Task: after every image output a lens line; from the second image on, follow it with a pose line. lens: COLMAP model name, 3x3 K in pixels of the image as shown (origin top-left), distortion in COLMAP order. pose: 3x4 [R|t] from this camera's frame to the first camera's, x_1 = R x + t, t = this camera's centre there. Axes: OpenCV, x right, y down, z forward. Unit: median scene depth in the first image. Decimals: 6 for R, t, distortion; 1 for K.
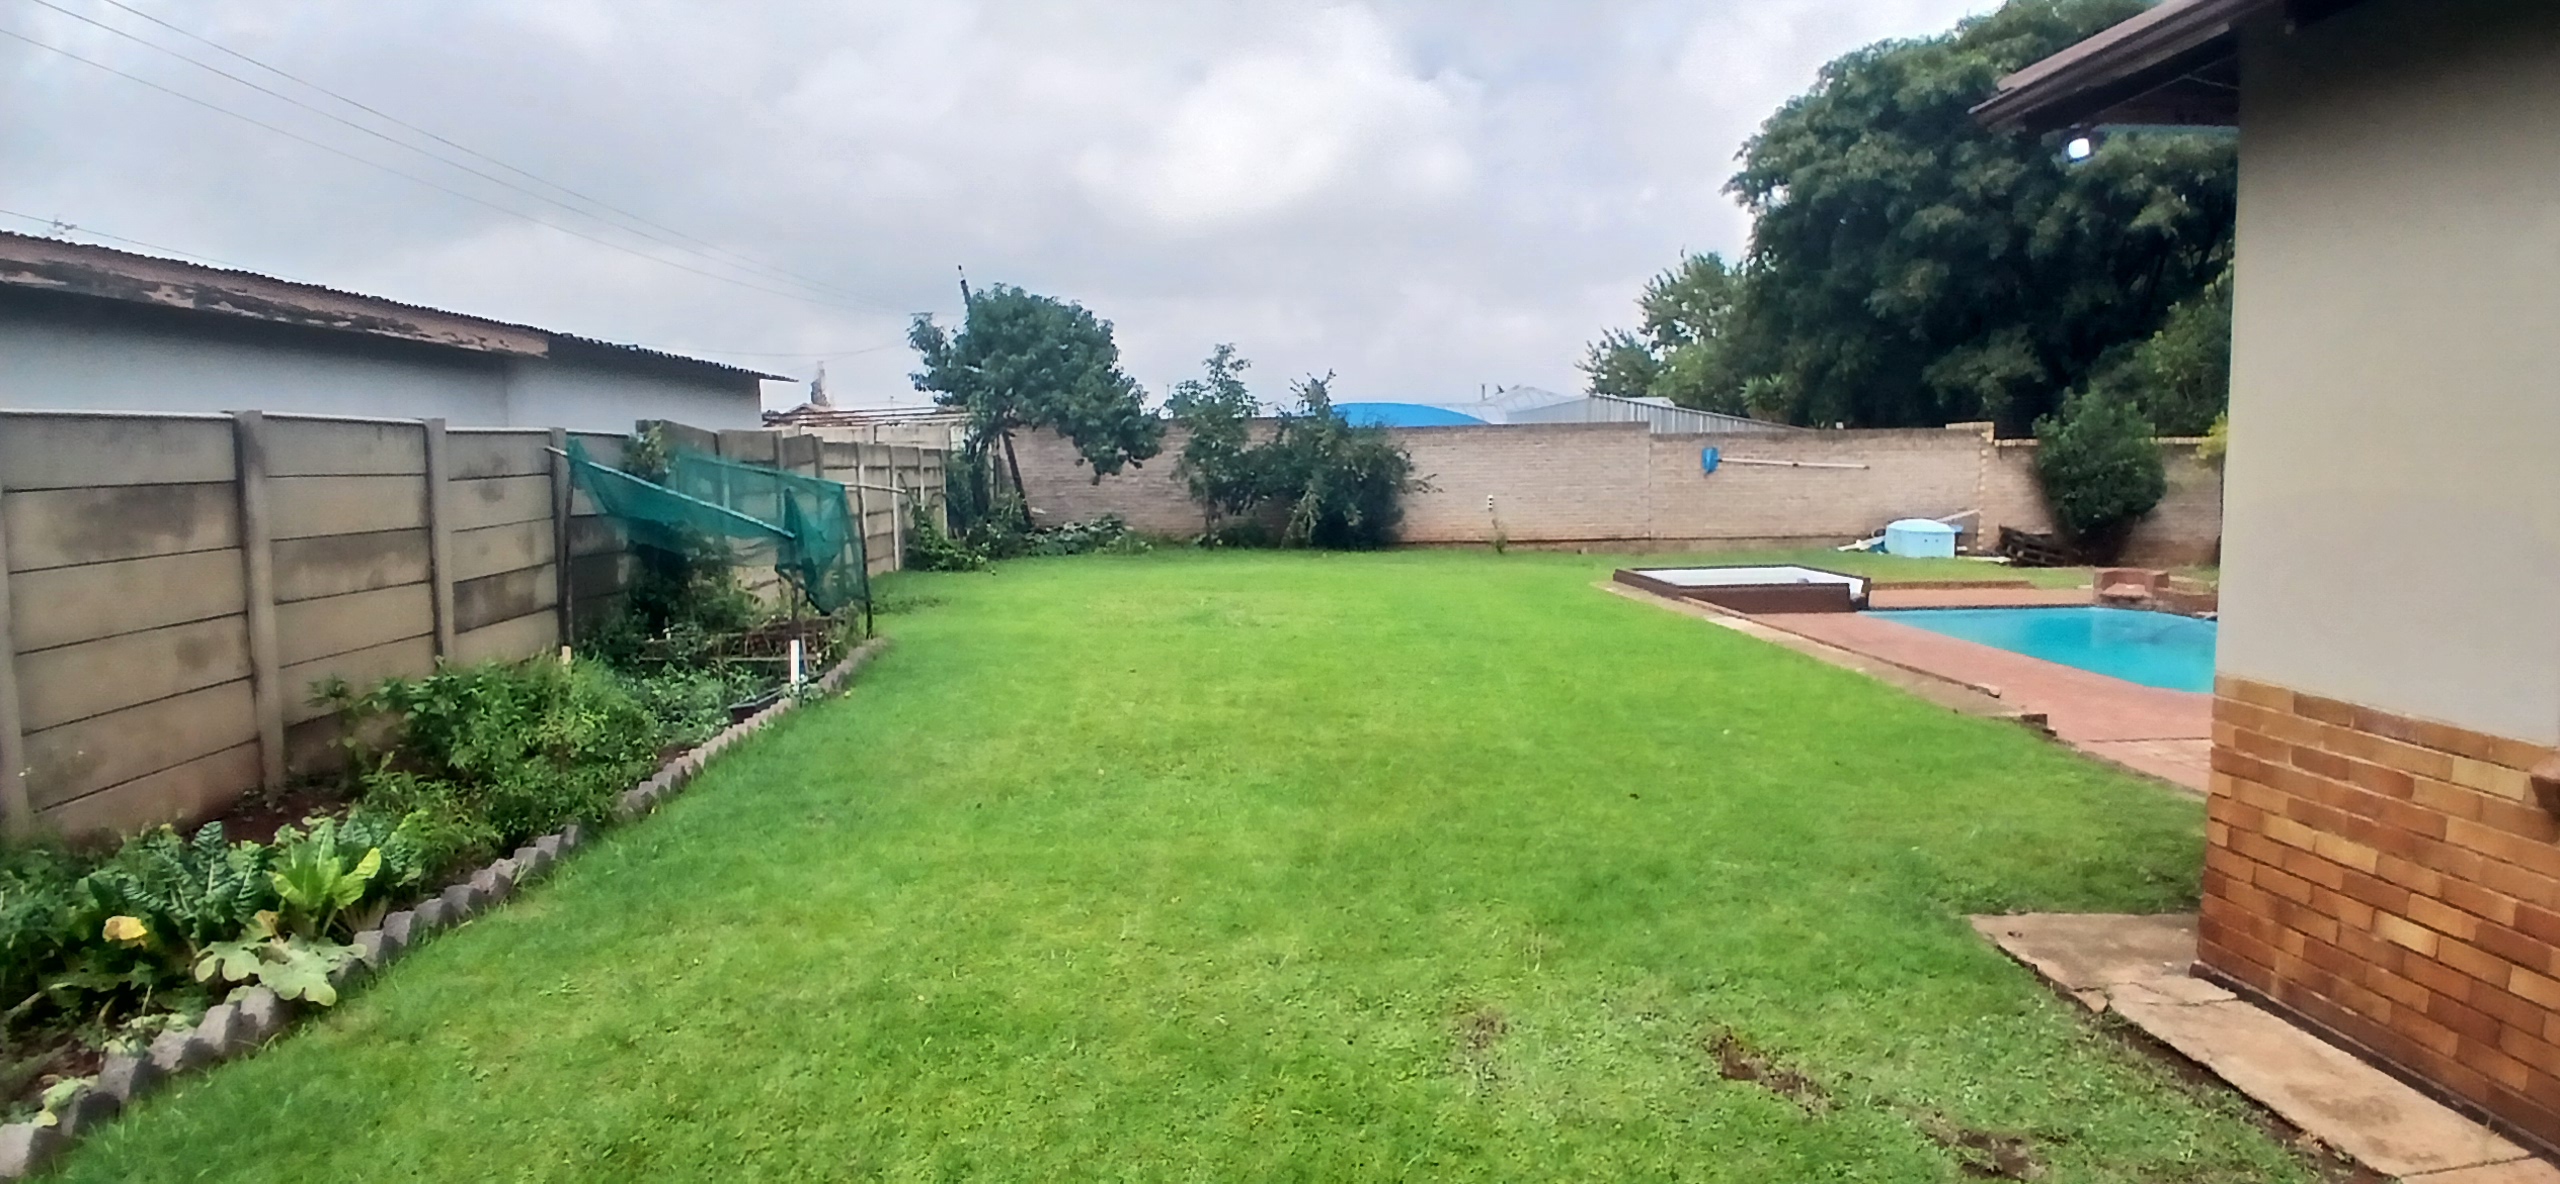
lens RADIAL K [[1332.3, 0, 1276.3], [0, 1332.3, 612.1], [0, 0, 1]] dist [0.002608, 0.000341]
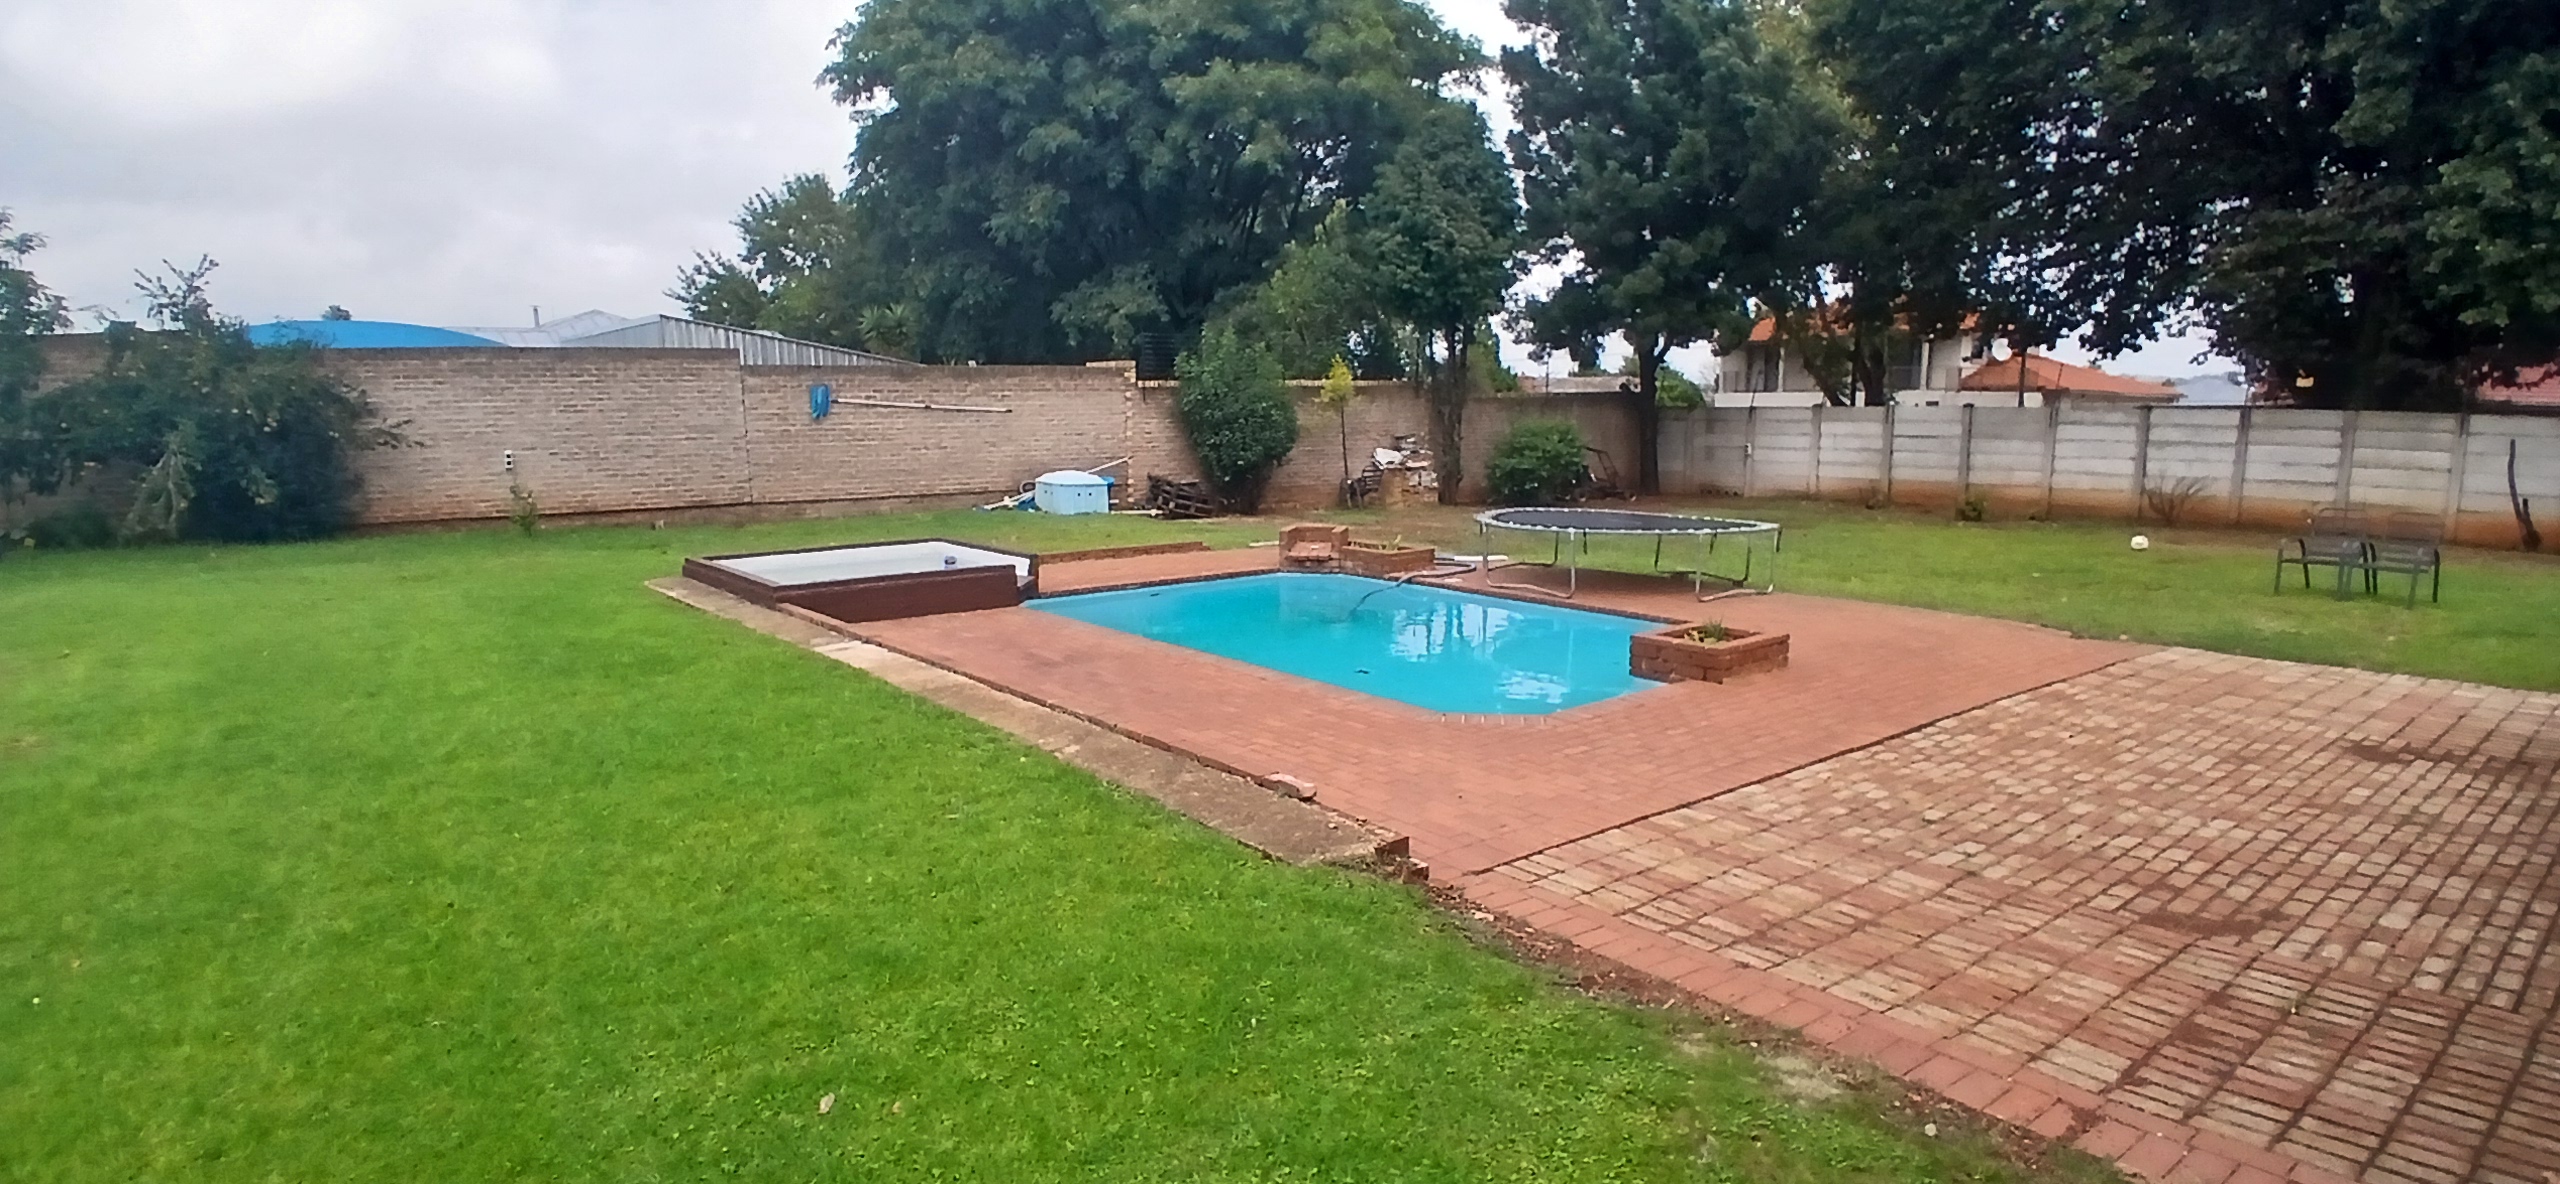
lens RADIAL K [[1283.5, 0, 1277.6], [0, 1283.5, 621.9], [0, 0, 1]] dist [0.004116, -0.044499]
pose [[0.805123, -0.093391, 0.585709, 0.084769], [0.063530, 0.995423, 0.071390, -0.020658], [-0.589695, -0.020268, 0.807372, 0.223931]]
